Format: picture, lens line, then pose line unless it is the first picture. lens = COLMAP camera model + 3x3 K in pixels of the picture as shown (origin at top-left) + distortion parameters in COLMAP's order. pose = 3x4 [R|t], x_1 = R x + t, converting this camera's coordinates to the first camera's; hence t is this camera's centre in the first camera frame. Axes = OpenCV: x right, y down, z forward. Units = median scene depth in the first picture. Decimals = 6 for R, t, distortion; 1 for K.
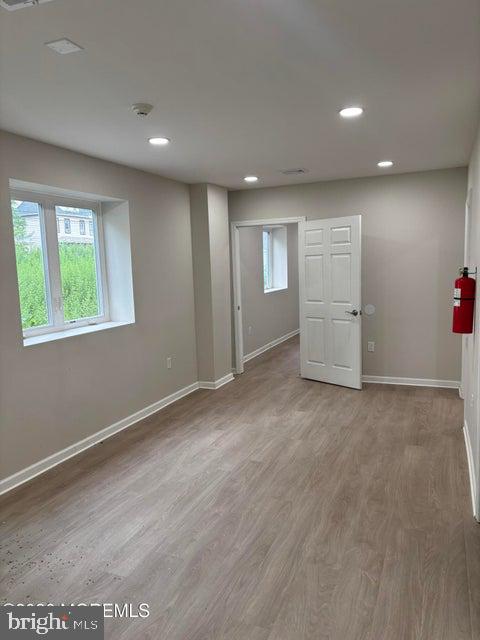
lens RADIAL K [[473.3, 0, 240.0], [0, 473.3, 320.0], [0, 0, 1]] dist [0.053303, 0.000632]
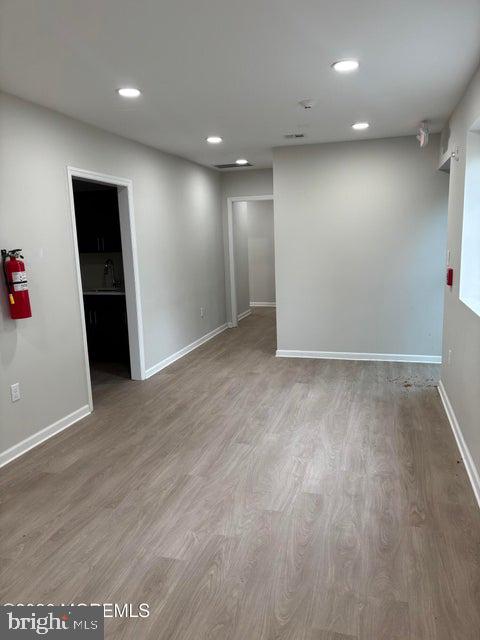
lens RADIAL K [[473.3, 0, 240.0], [0, 473.3, 320.0], [0, 0, 1]] dist [0.053303, 0.000632]
pose [[-0.991778, 0.083004, -0.097395, 0.112248], [0.051208, 0.954931, 0.292378, -0.211708], [0.117274, 0.284986, -0.951330, 1.818594]]
